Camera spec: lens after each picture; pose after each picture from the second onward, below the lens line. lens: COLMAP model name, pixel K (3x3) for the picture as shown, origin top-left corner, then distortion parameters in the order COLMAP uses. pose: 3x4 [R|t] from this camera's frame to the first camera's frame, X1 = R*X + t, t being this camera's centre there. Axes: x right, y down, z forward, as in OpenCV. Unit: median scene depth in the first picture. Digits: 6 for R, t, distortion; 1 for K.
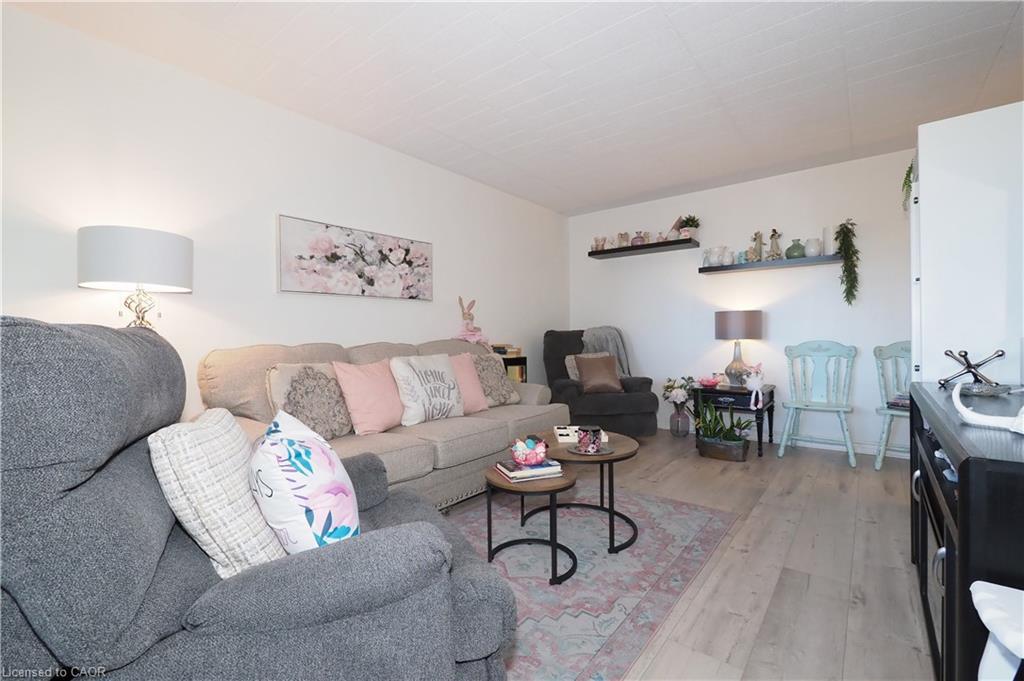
lens RADIAL K [[454.8, 0, 488.5], [0, 454.8, 339.5], [0, 0, 1]] dist [-0.000314, 0.000241]
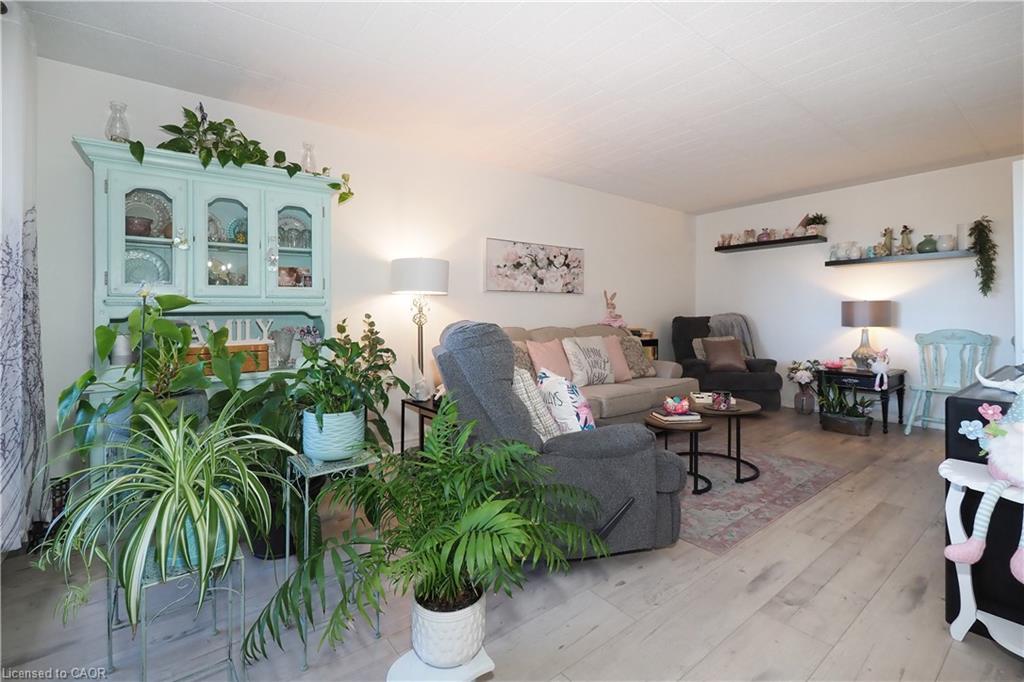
lens RADIAL K [[444.4, 0, 488.1], [0, 444.4, 321.1], [0, 0, 1]] dist [0.000217, 0.000003]
pose [[0.971284, 0.010033, -0.237712, -0.090339], [-0.009099, 0.999946, 0.005025, -0.013196], [0.237750, -0.002718, 0.971323, -0.293394]]
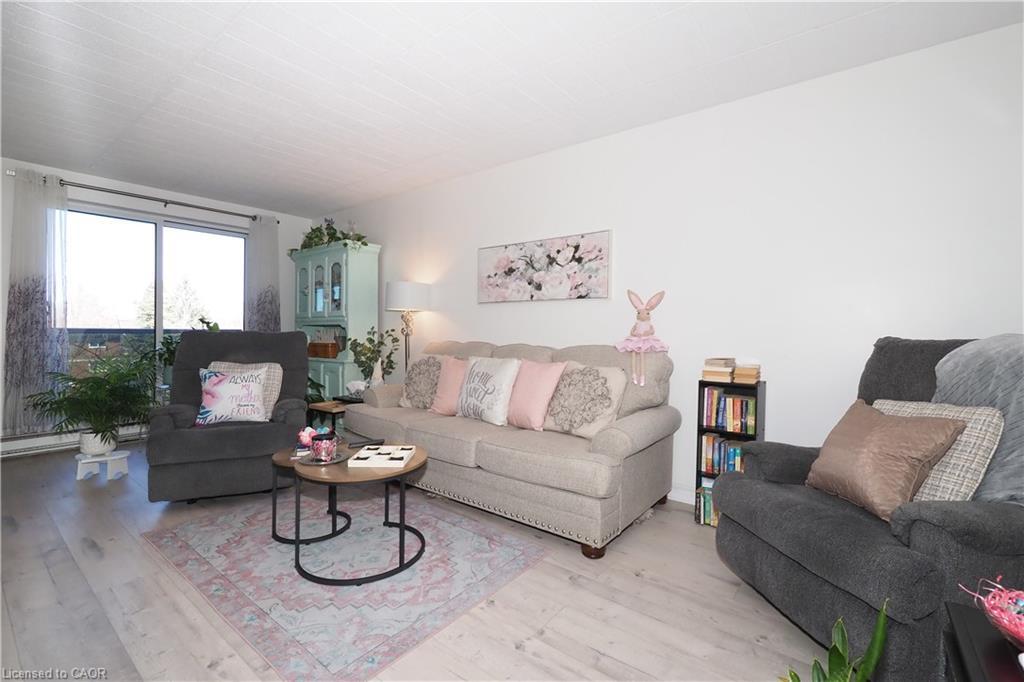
lens RADIAL K [[457.5, 0, 523.8], [0, 457.5, 333.6], [0, 0, 1]] dist [-0.001532, -0.000351]
pose [[0.037143, 0.023635, -0.999030, 0.750598], [-0.019765, 0.999542, 0.022912, -0.037781], [0.999114, 0.018895, 0.037593, 0.853503]]
